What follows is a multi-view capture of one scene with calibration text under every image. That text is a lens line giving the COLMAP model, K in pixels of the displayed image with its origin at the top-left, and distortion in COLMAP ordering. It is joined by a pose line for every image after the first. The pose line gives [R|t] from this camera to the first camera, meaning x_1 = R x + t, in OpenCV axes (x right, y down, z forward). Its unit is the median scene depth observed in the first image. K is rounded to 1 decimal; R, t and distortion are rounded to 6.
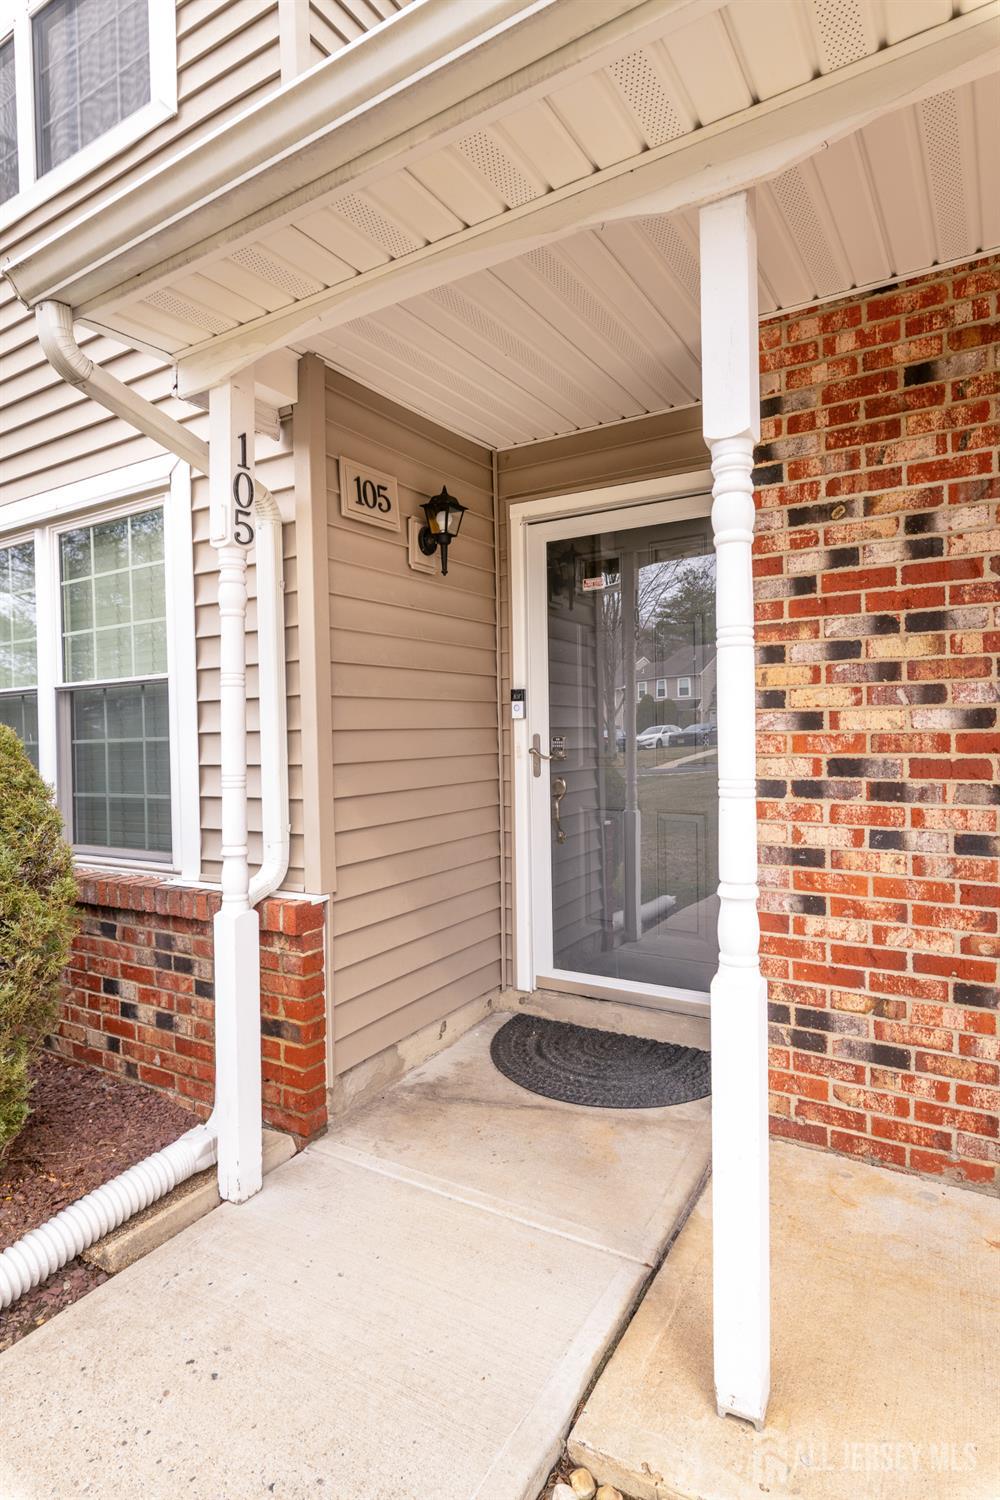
lens RADIAL K [[807.7, 0, 500.0], [0, 807.7, 750.0], [0, 0, 1]] dist [-0.001866, 0.000128]
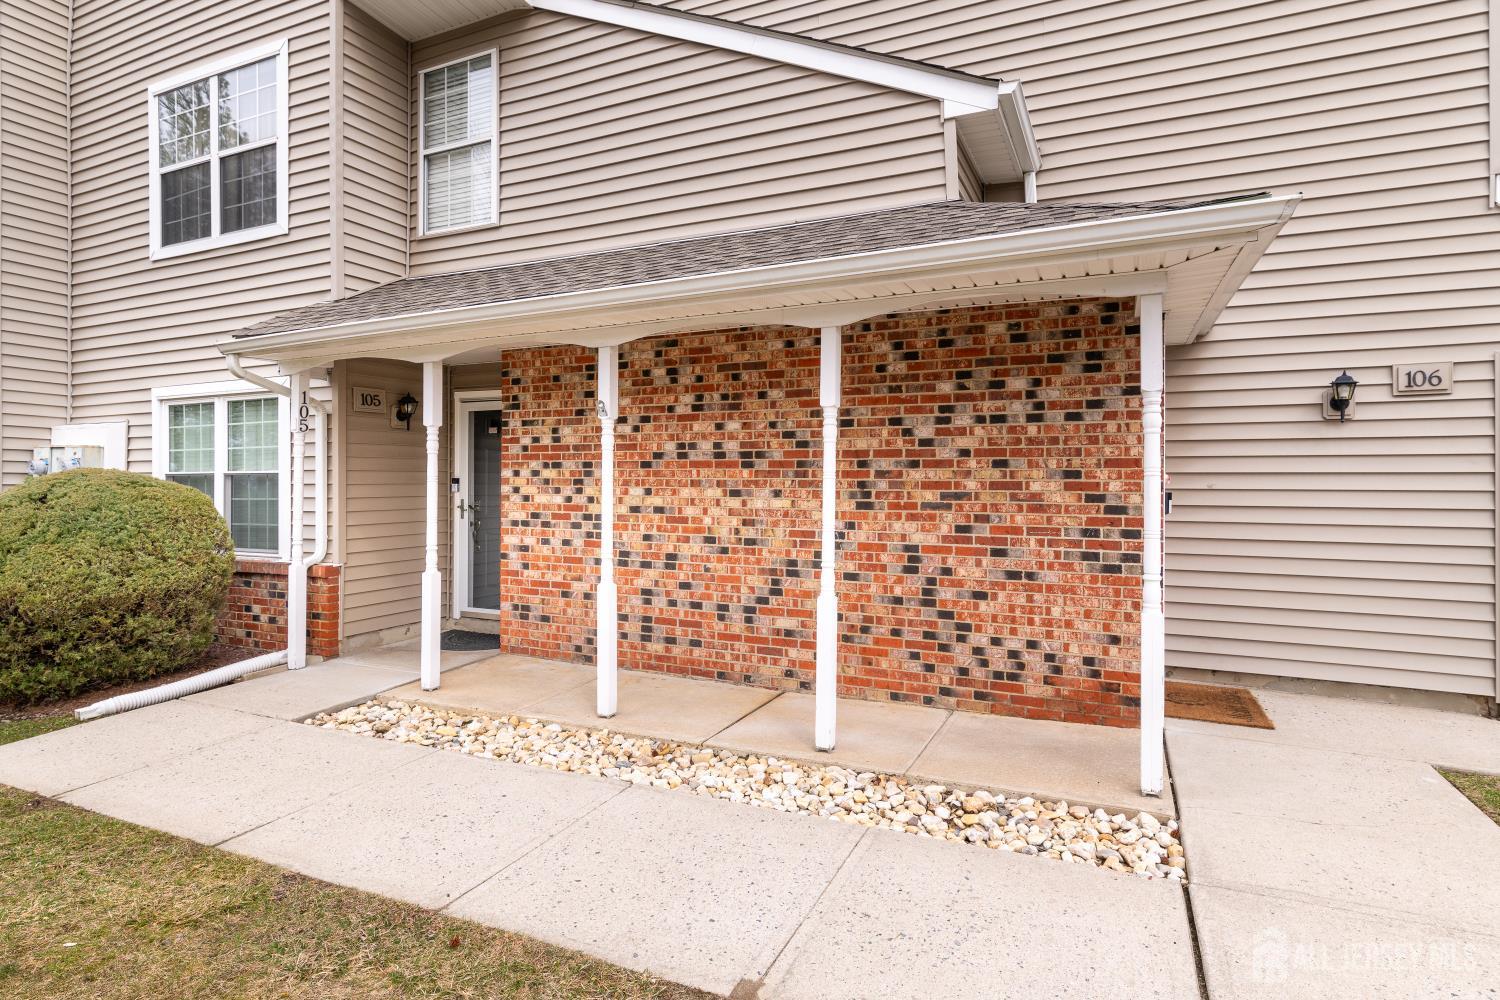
lens RADIAL K [[769.1, 0, 759.7], [0, 769.1, 490.8], [0, 0, 1]] dist [-0.000899, -0.000483]
pose [[0.991573, 0.018636, 0.128203, 0.789853], [-0.016970, 0.999757, -0.014069, -0.036650], [-0.128434, 0.011775, 0.991648, -1.591233]]
